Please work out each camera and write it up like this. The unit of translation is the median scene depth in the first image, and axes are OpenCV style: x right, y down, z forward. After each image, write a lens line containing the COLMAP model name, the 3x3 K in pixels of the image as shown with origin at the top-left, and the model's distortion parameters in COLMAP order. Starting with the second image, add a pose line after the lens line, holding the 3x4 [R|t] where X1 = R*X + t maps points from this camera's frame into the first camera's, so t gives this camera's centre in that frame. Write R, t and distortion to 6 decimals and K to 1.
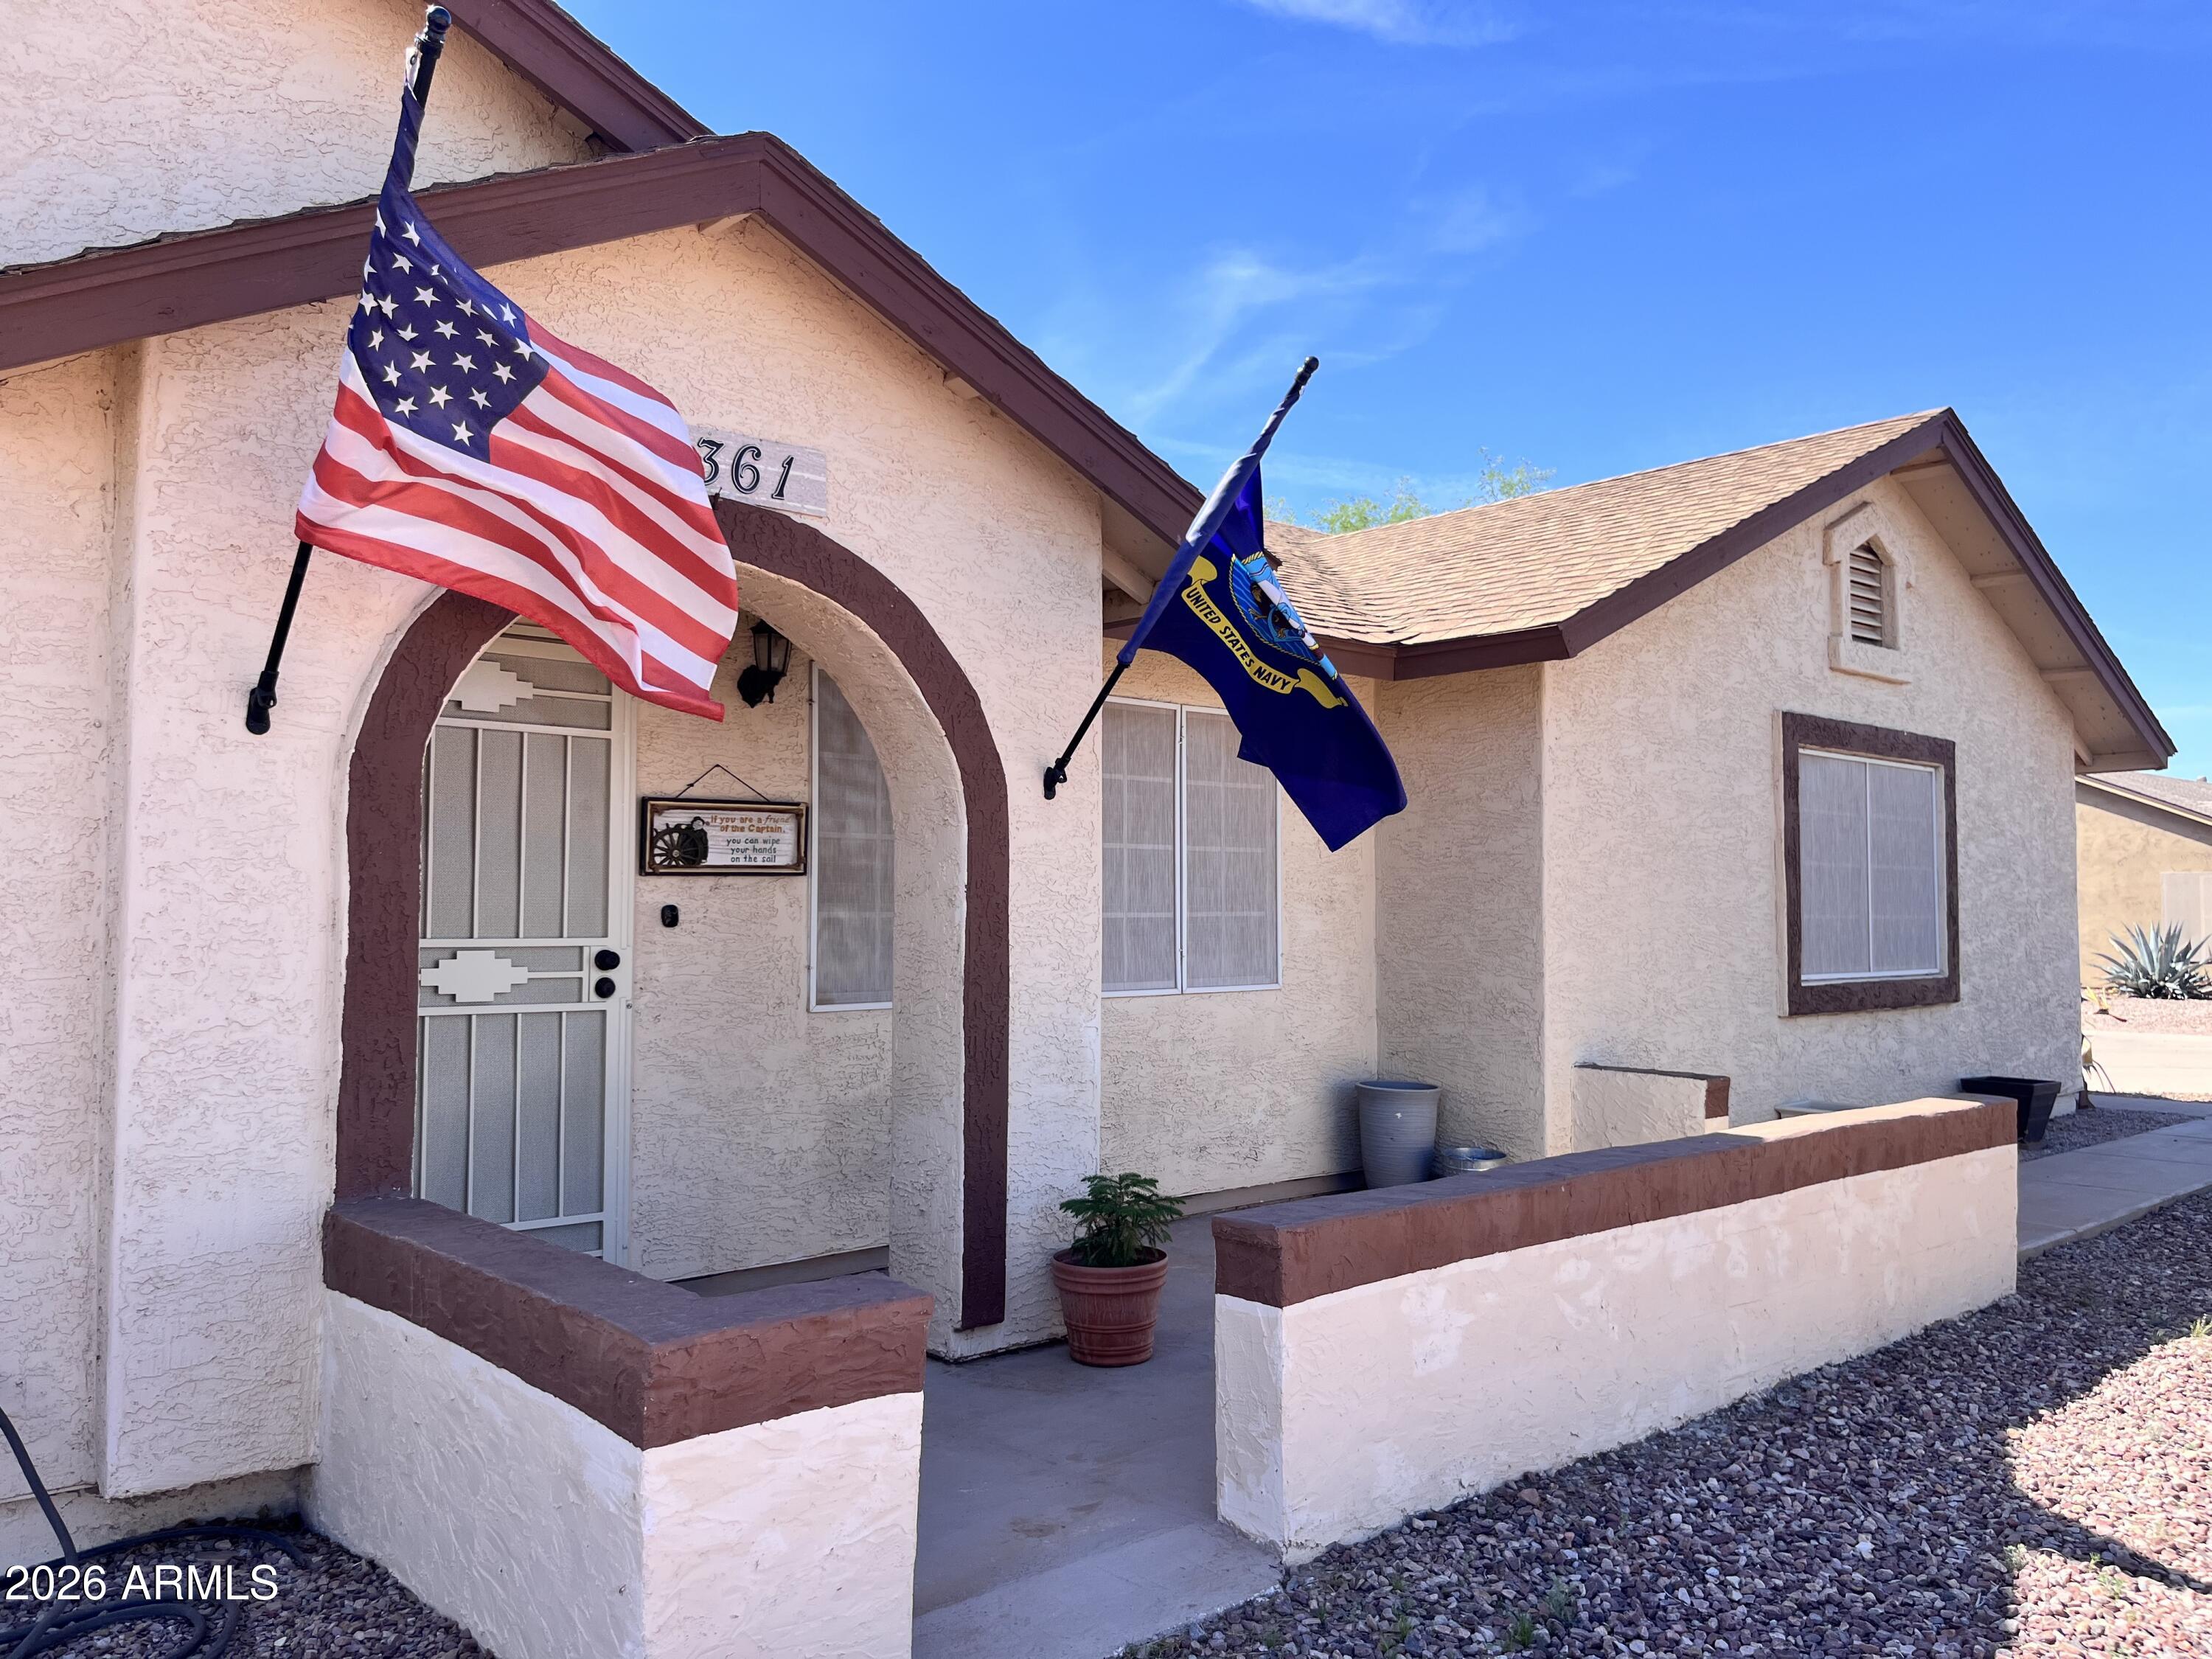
lens RADIAL K [[1683.8, 0, 1101.0], [0, 1683.8, 839.6], [0, 0, 1]] dist [0.068073, -0.103274]
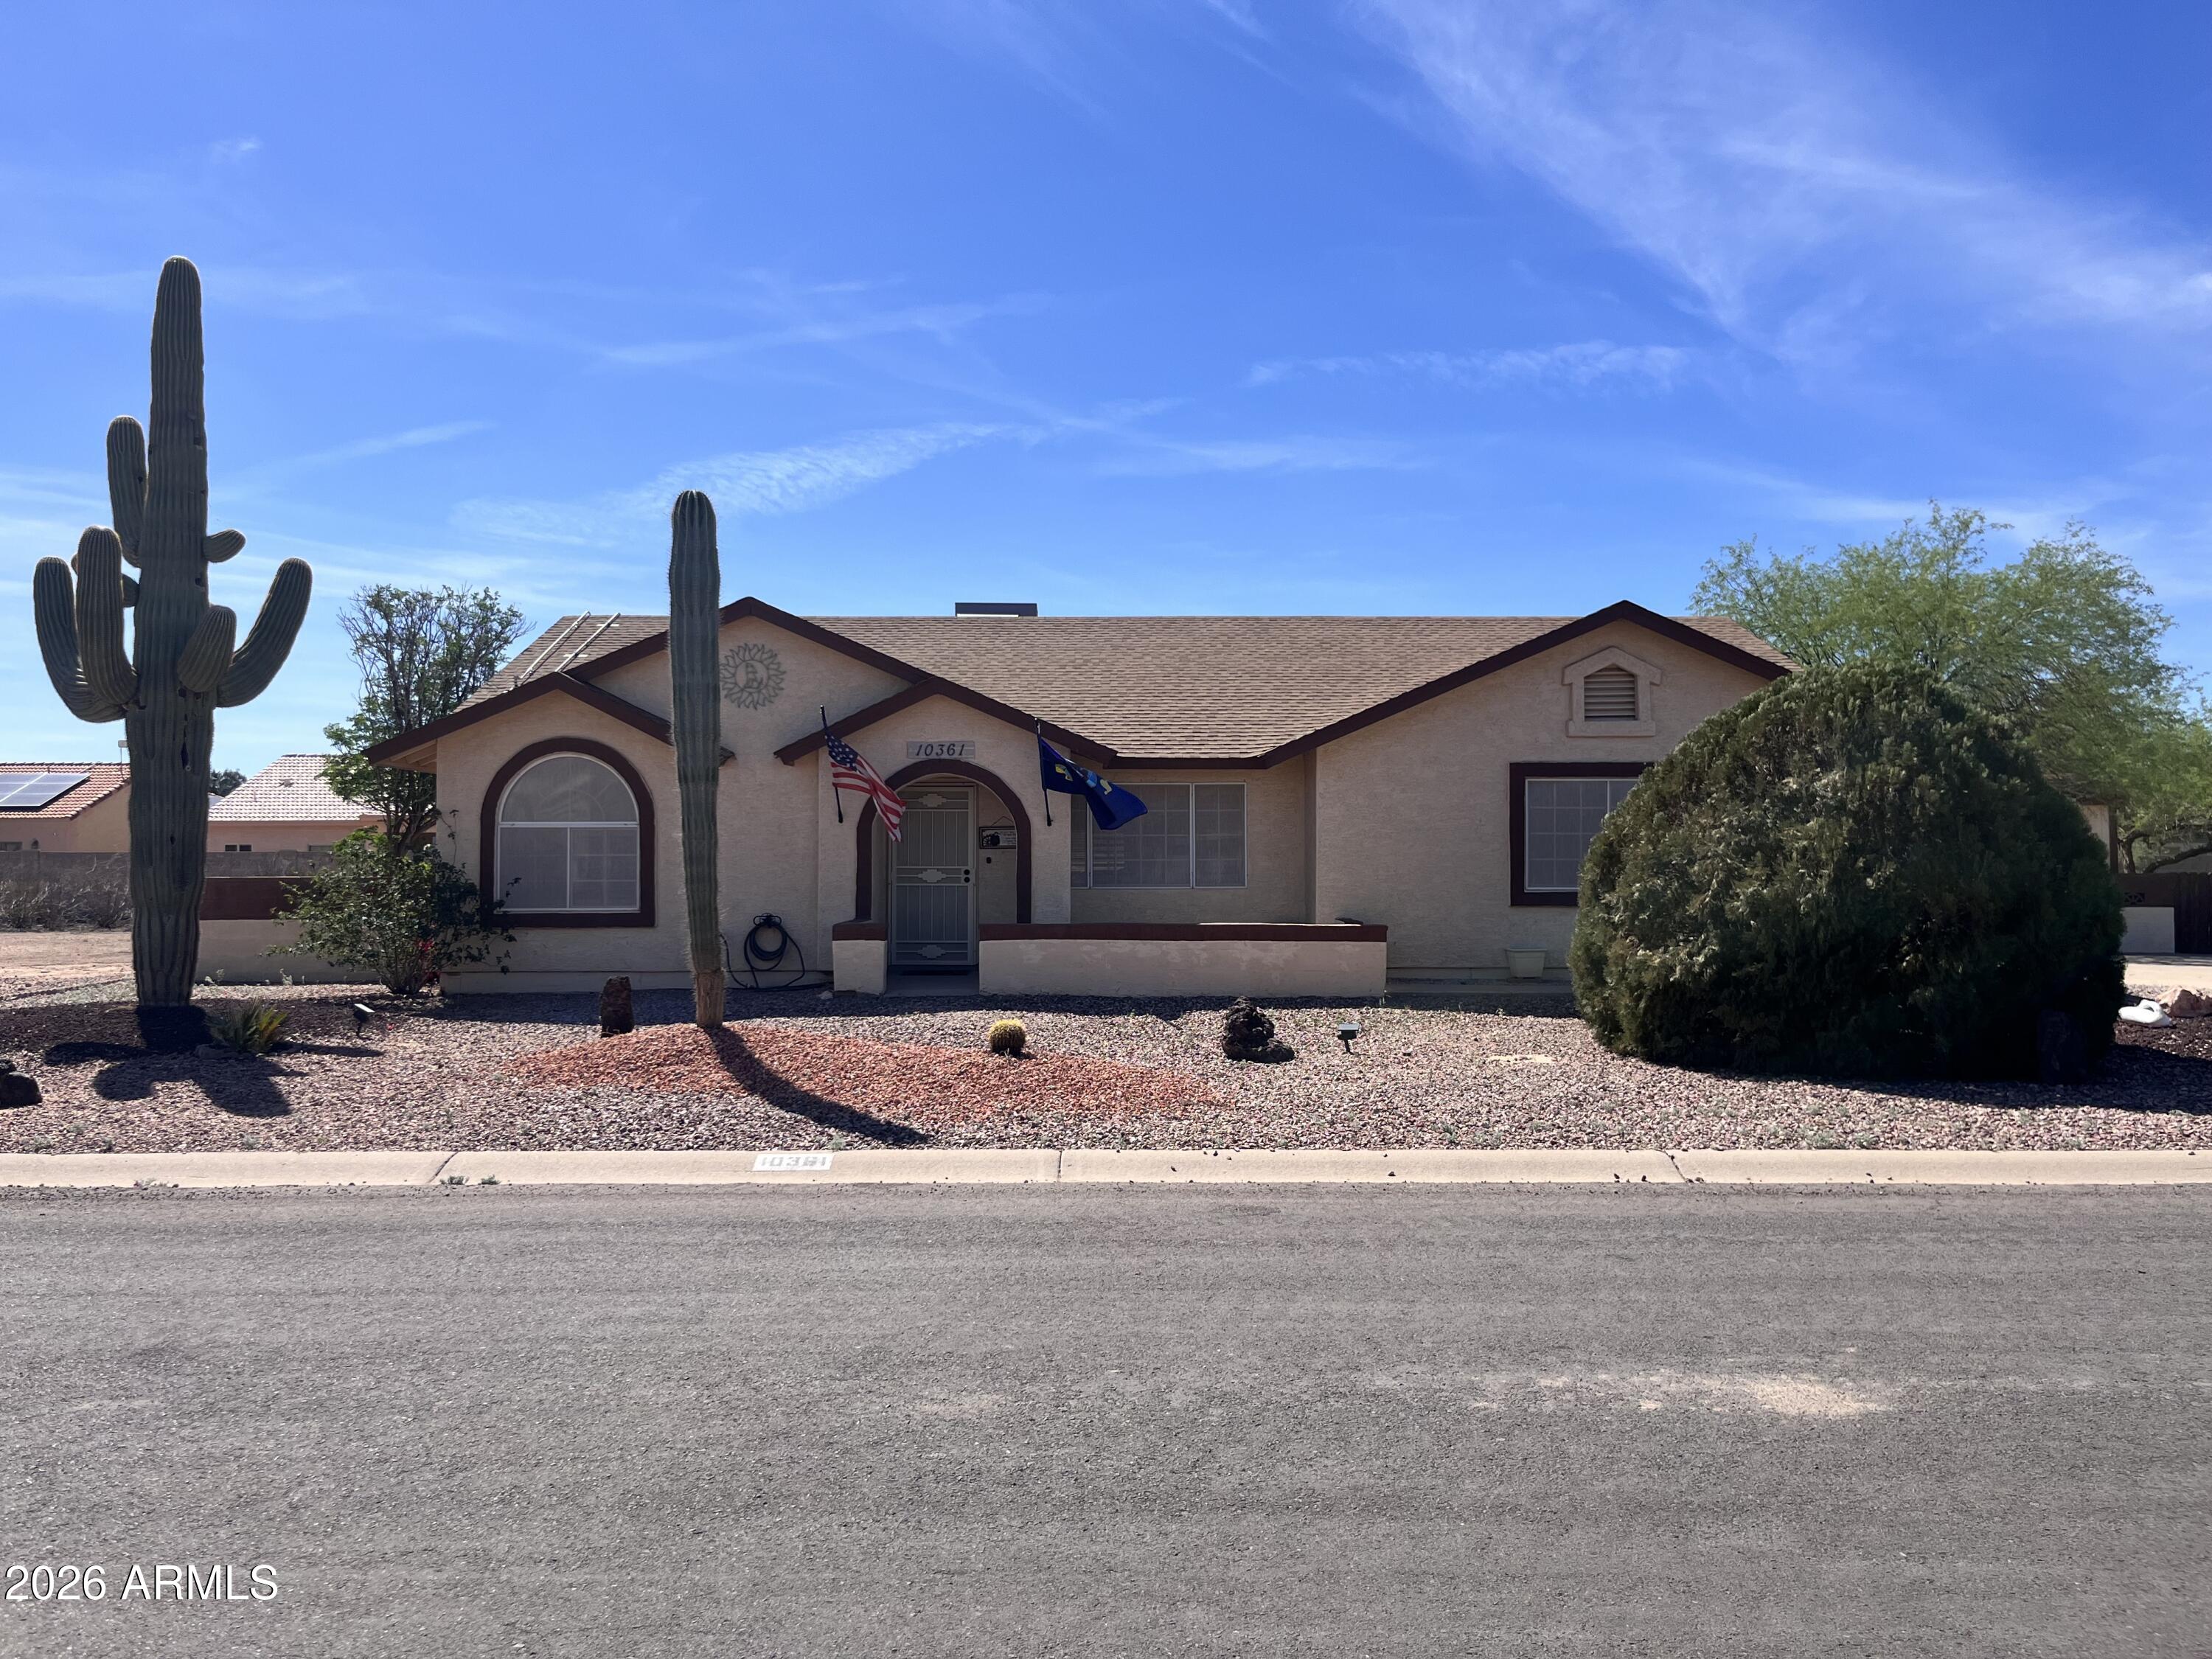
lens RADIAL K [[1756.7, 0, 1106.0], [0, 1756.7, 829.5], [0, 0, 1]] dist [0.050044, -0.008621]
pose [[0.756248, -0.016744, -0.654070, 1.741751], [0.031201, 0.999458, 0.010489, -0.036957], [0.653540, -0.028340, 0.756361, -1.201456]]
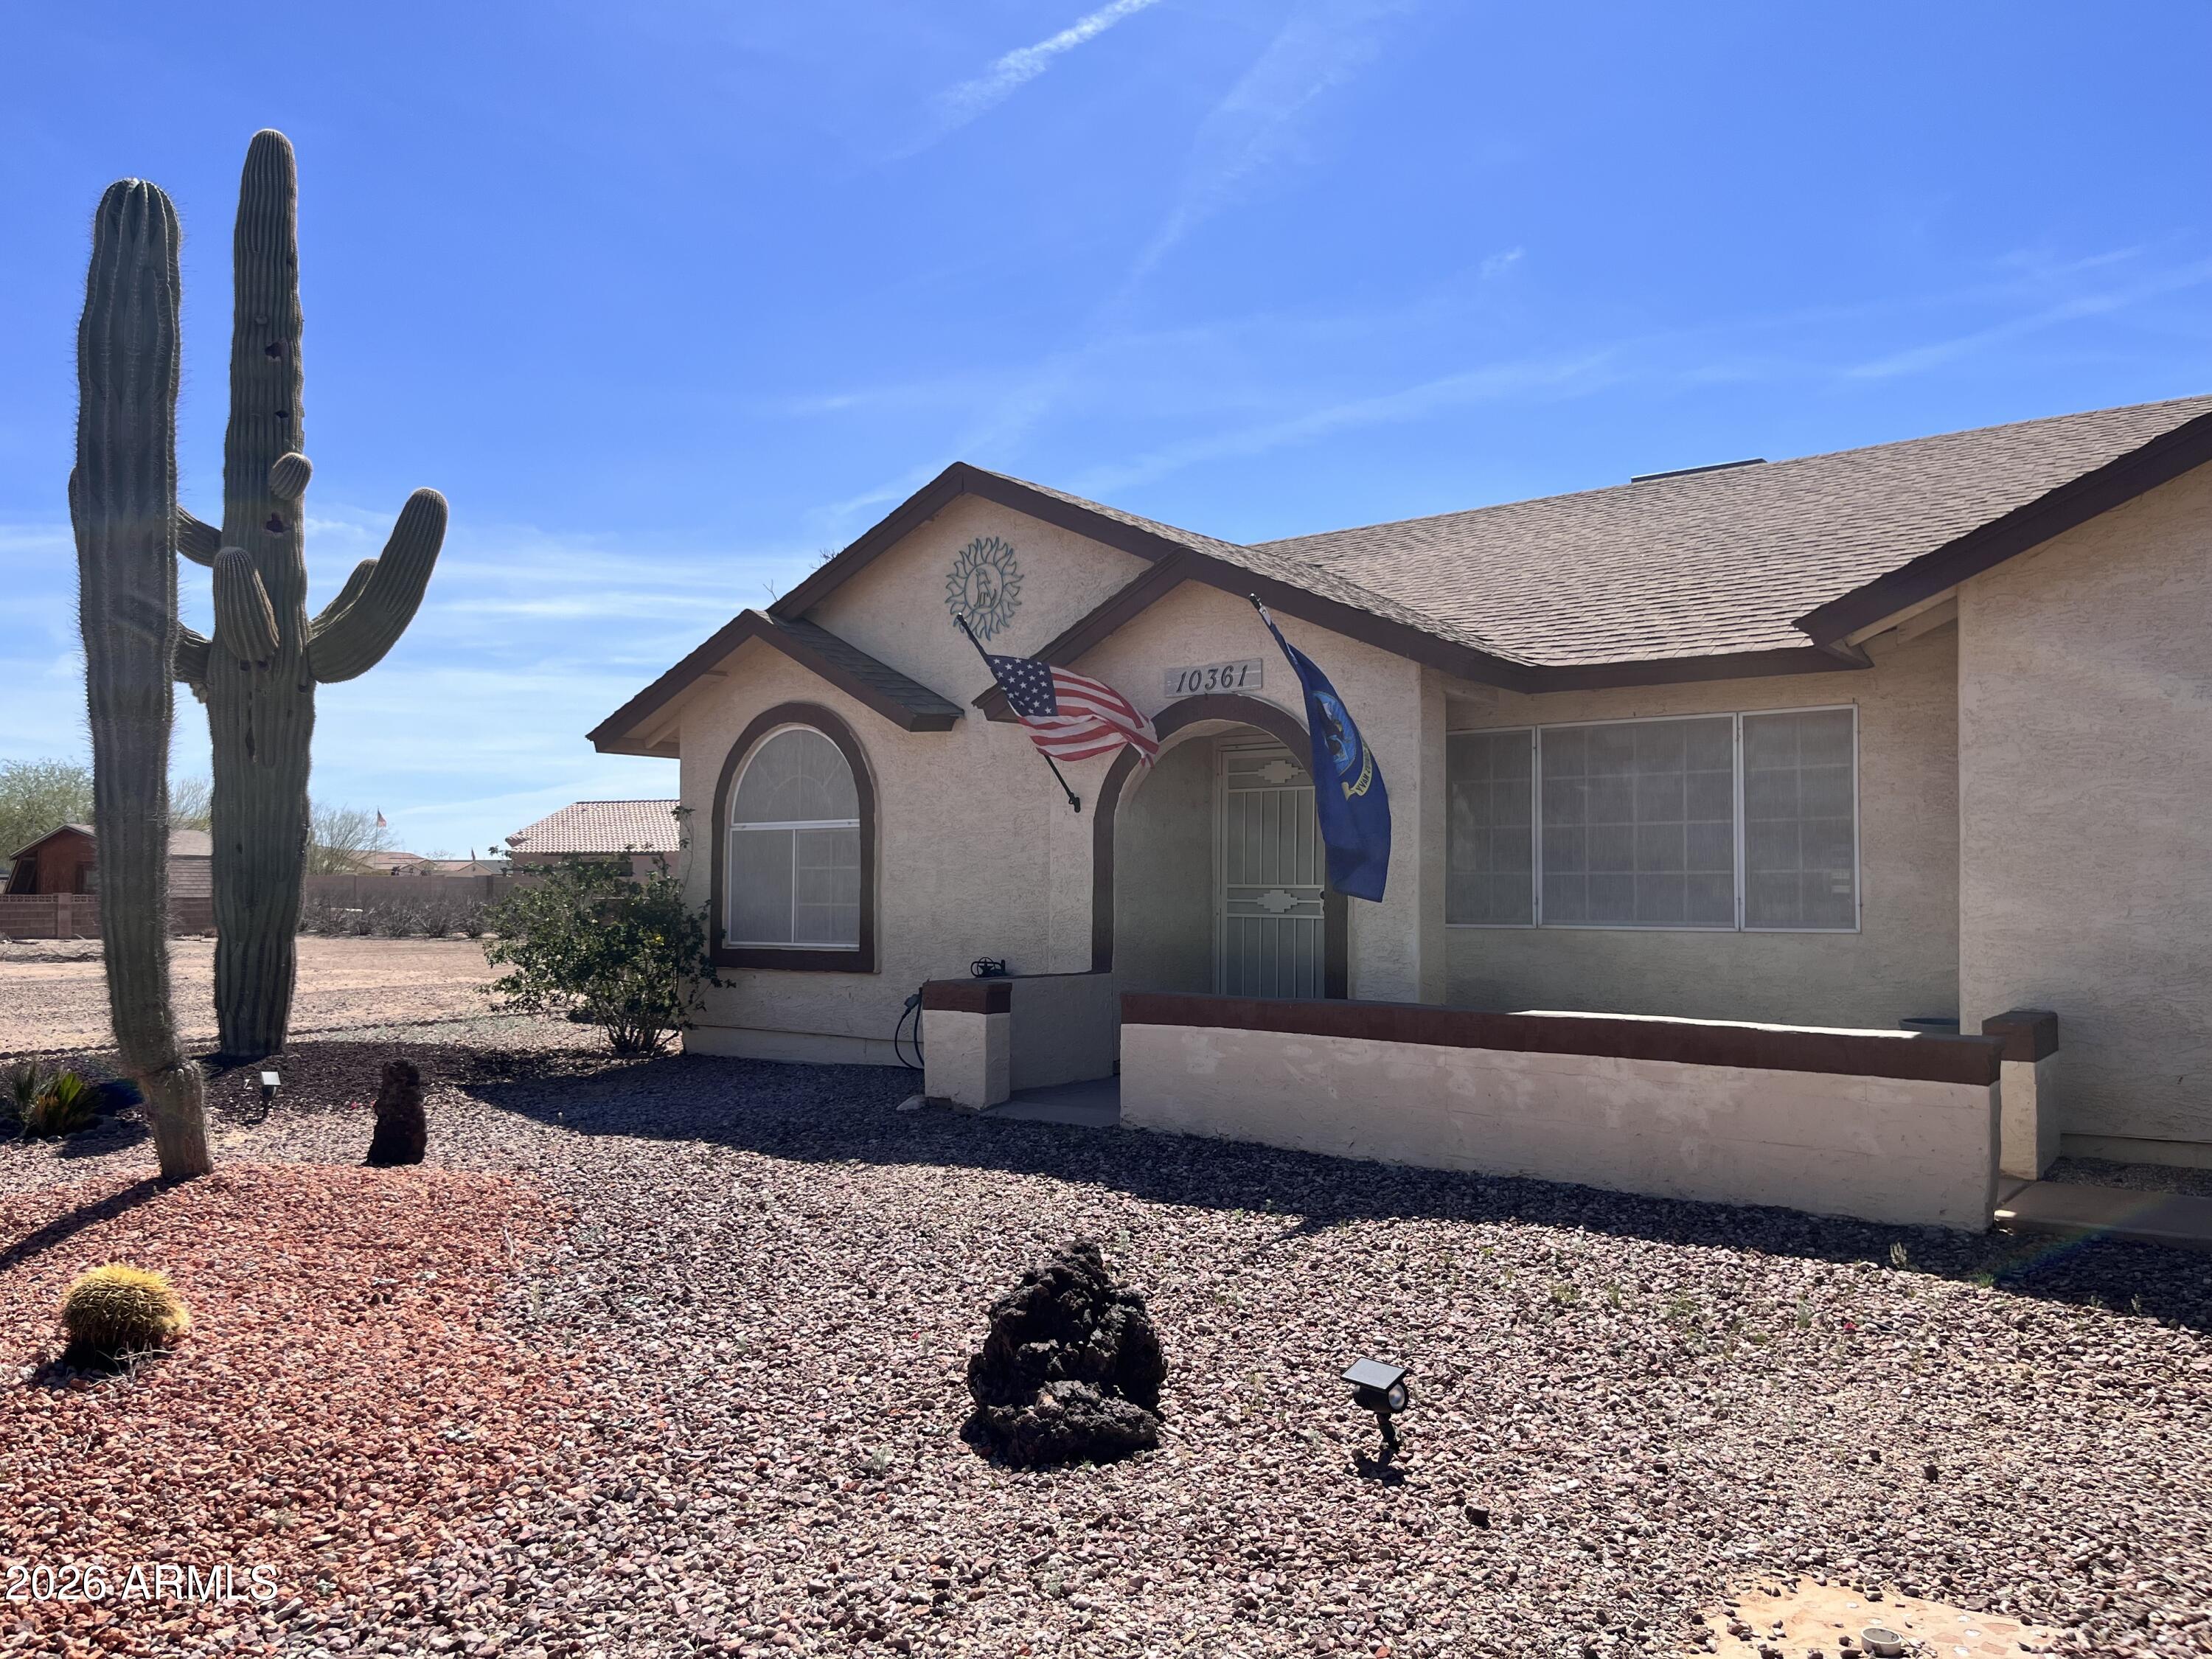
lens RADIAL K [[1683.8, 0, 1101.0], [0, 1683.8, 839.6], [0, 0, 1]] dist [0.068073, -0.103274]
pose [[0.159974, -0.033365, -0.986557, 1.236754], [0.040525, 0.998808, -0.027208, 0.034474], [0.986289, -0.035628, 0.161136, 0.281693]]
